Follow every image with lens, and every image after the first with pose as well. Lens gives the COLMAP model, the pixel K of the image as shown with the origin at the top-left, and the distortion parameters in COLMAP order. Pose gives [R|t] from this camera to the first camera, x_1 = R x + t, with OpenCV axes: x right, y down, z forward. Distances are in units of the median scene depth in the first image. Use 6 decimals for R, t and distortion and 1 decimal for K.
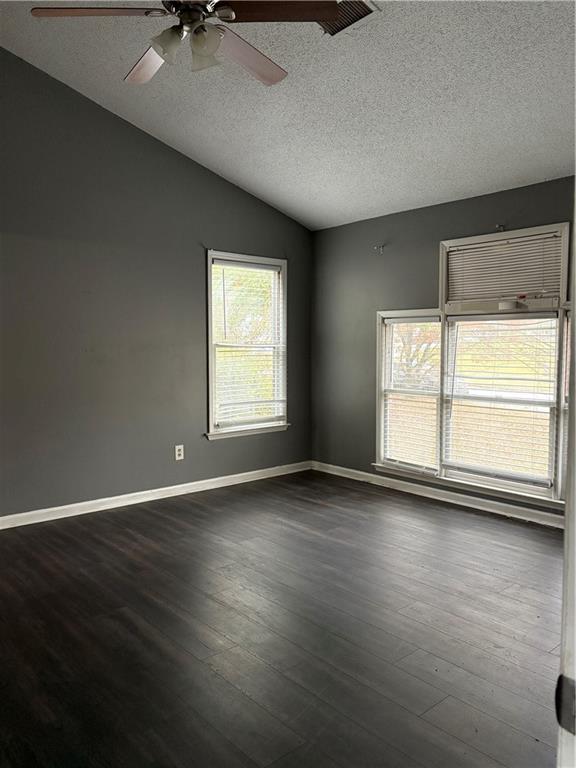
lens RADIAL K [[581.8, 0, 285.1], [0, 581.8, 386.1], [0, 0, 1]] dist [0.053646, -0.052217]
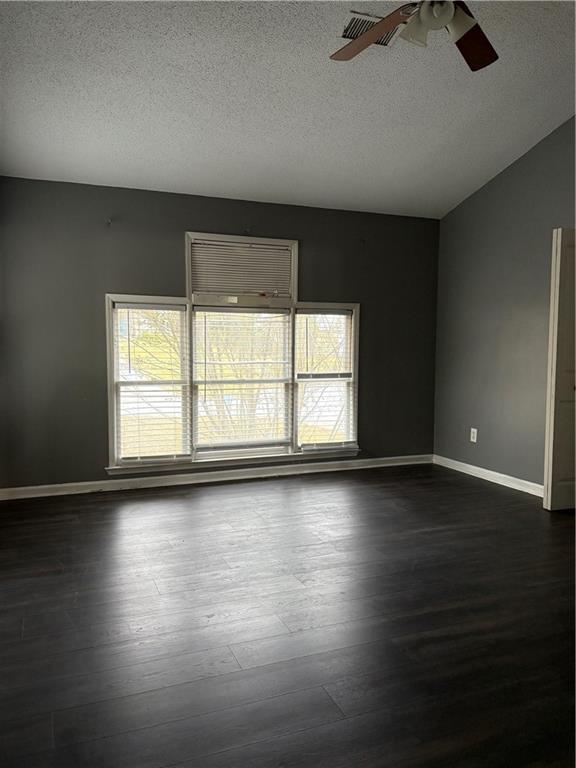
lens RADIAL K [[581.8, 0, 285.1], [0, 581.8, 386.1], [0, 0, 1]] dist [0.053646, -0.052217]
pose [[0.320579, -0.072516, 0.944442, -0.657253], [0.060830, 0.996583, 0.055872, -0.025022], [-0.945267, 0.039539, 0.323894, 0.514775]]
